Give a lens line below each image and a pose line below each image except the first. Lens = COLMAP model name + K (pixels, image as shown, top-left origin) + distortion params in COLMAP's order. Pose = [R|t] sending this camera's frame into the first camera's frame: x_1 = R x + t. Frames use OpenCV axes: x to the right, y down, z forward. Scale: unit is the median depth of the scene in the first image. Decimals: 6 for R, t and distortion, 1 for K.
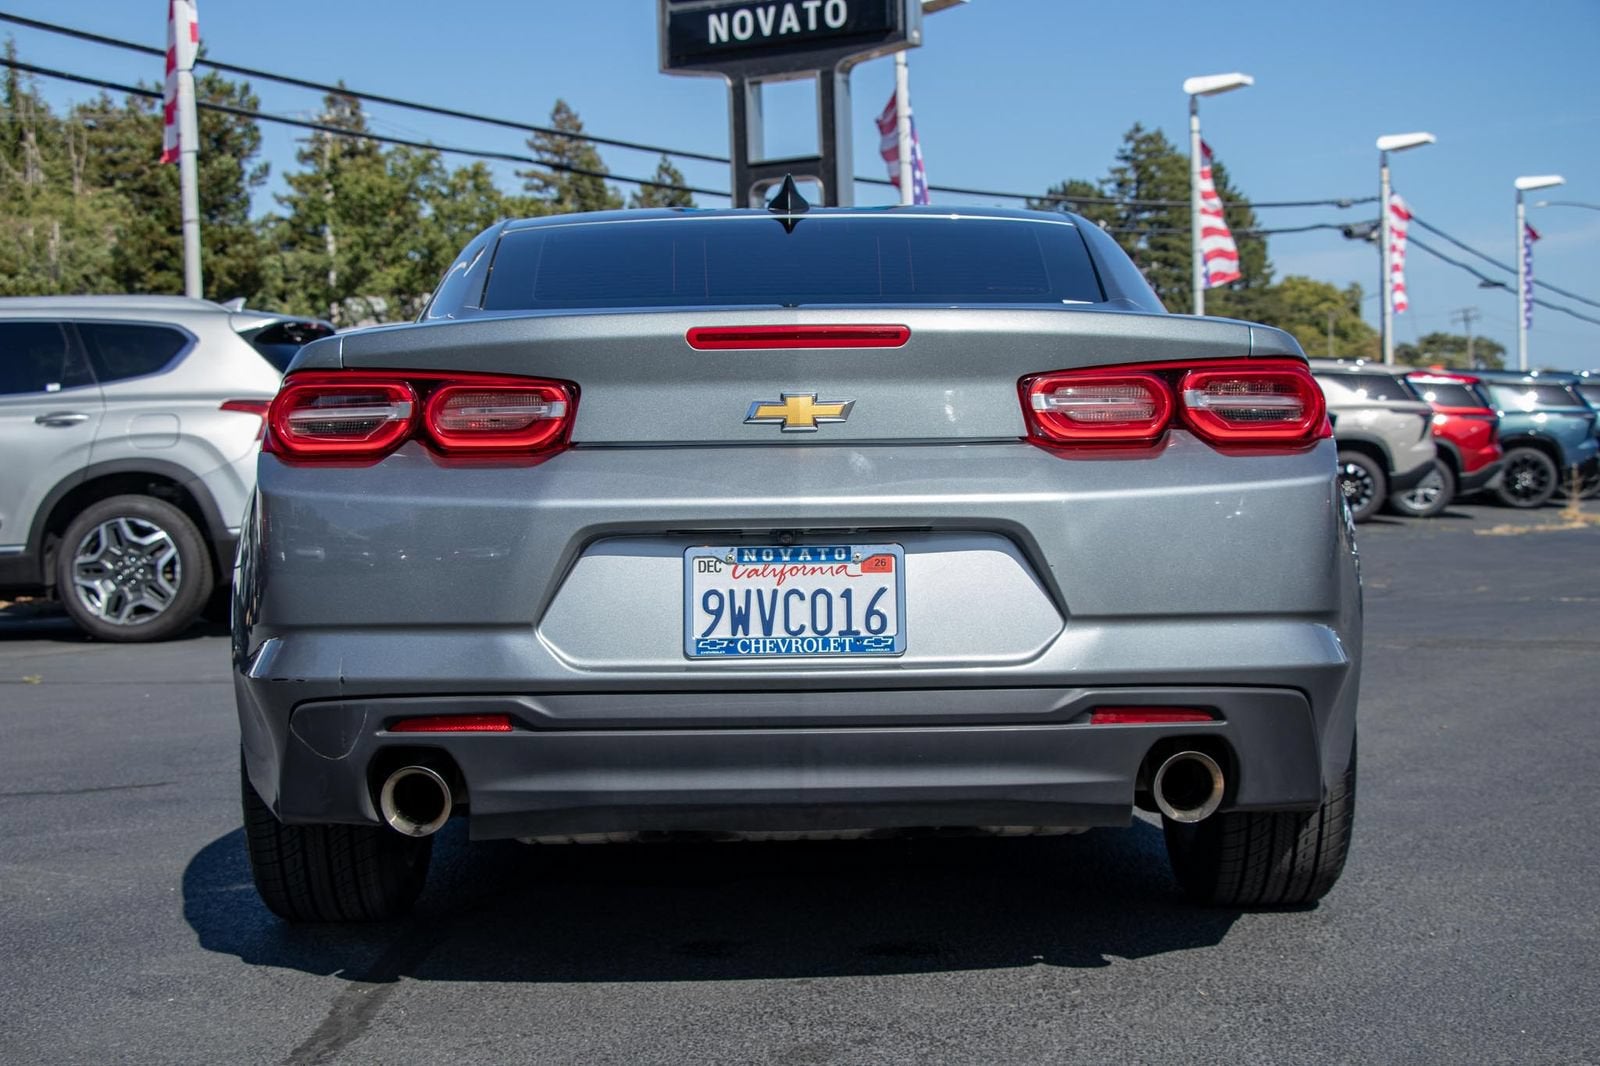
lens RADIAL K [[2679.6, 0, 783.9], [0, 2679.6, 569.3], [0, 0, 1]] dist [0.242718, 0.000000]
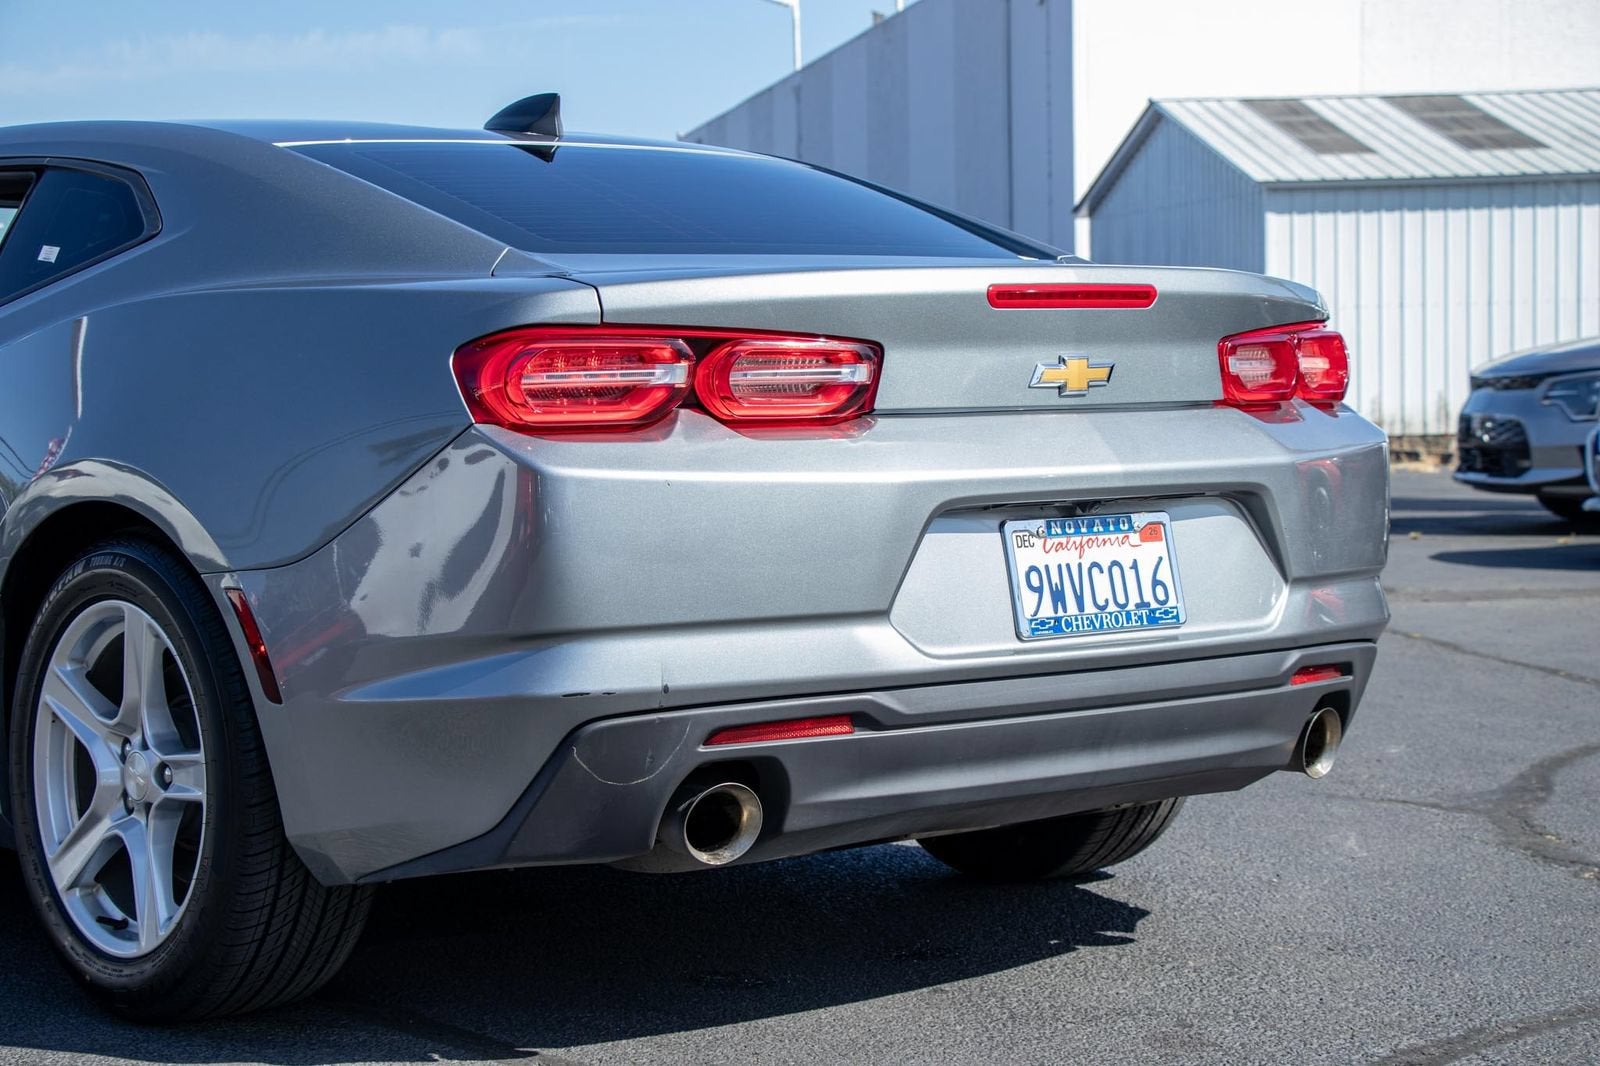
lens RADIAL K [[3395.1, 0, 803.6], [0, 3395.1, 533.3], [0, 0, 1]] dist [0.313708, 0.000000]
pose [[0.757690, -0.035078, 0.651672, -0.774927], [0.030303, 0.999368, 0.018561, -0.025451], [-0.651911, 0.005684, 0.758274, 0.138287]]
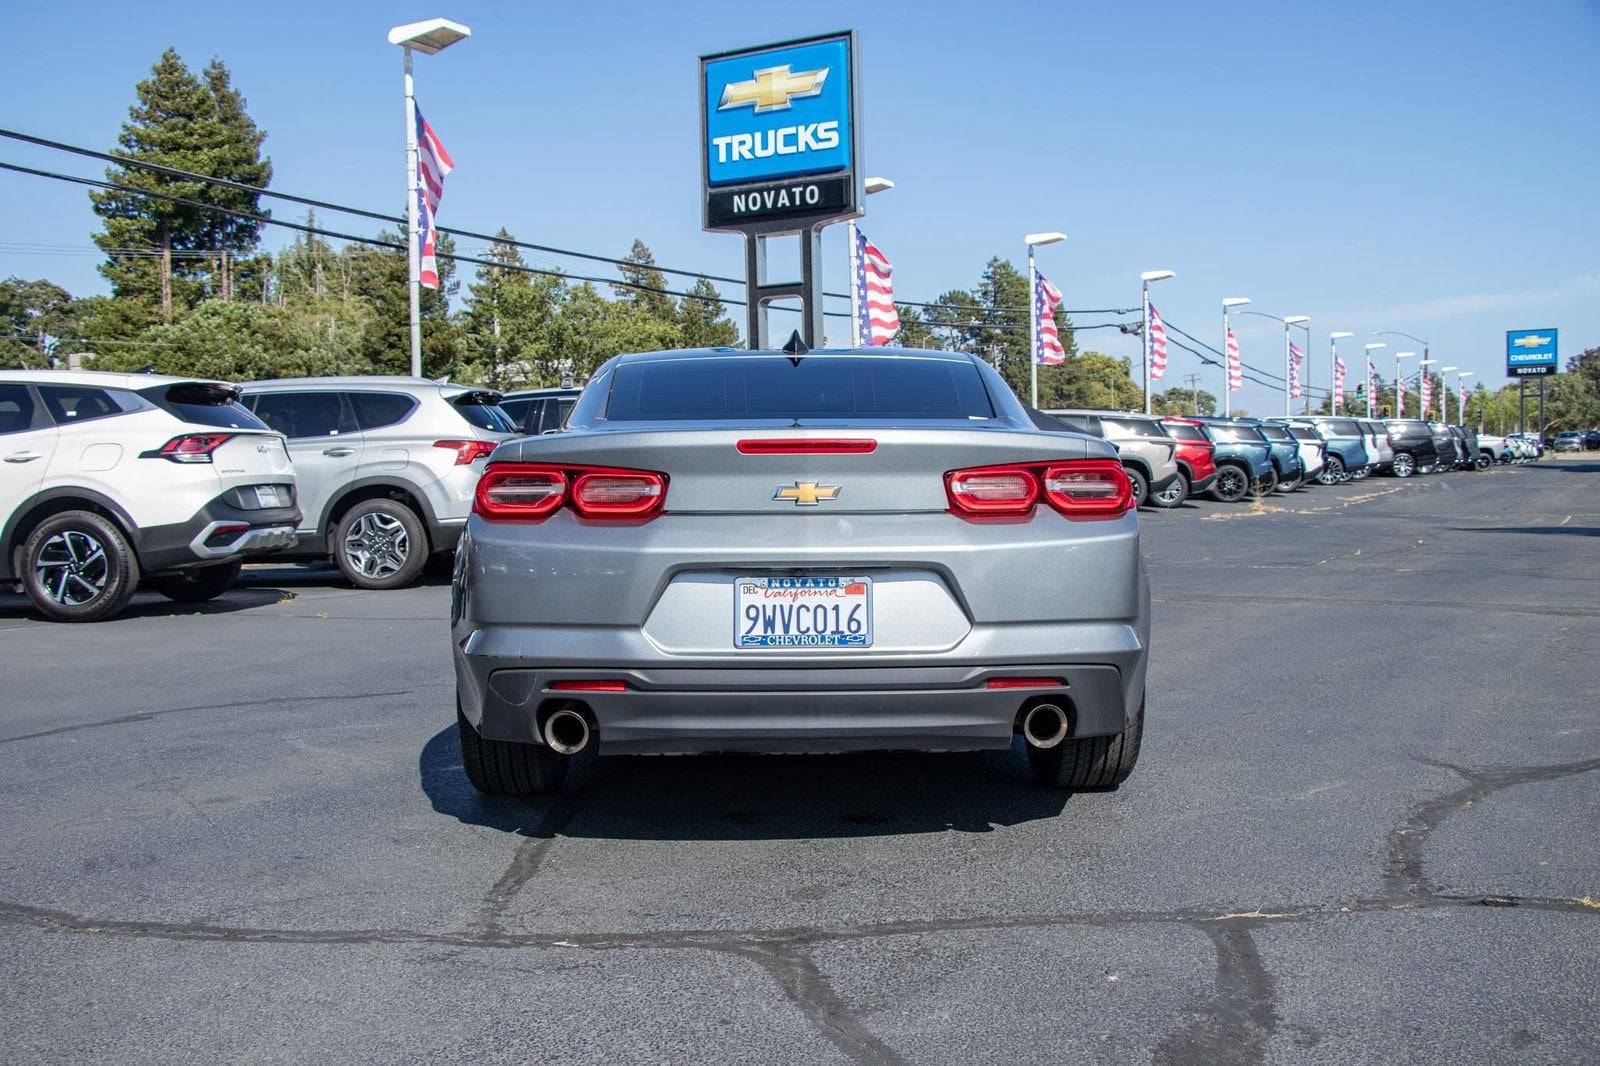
lens RADIAL K [[1669.1, 0, 779.6], [0, 1669.1, 564.6], [0, 0, 1]] dist [-0.043513, 0.000000]
pose [[0.999971, 0.006556, 0.004001, -0.012919], [-0.006645, 0.999717, 0.022856, -0.035219], [-0.003850, -0.022882, 0.999731, 0.006002]]
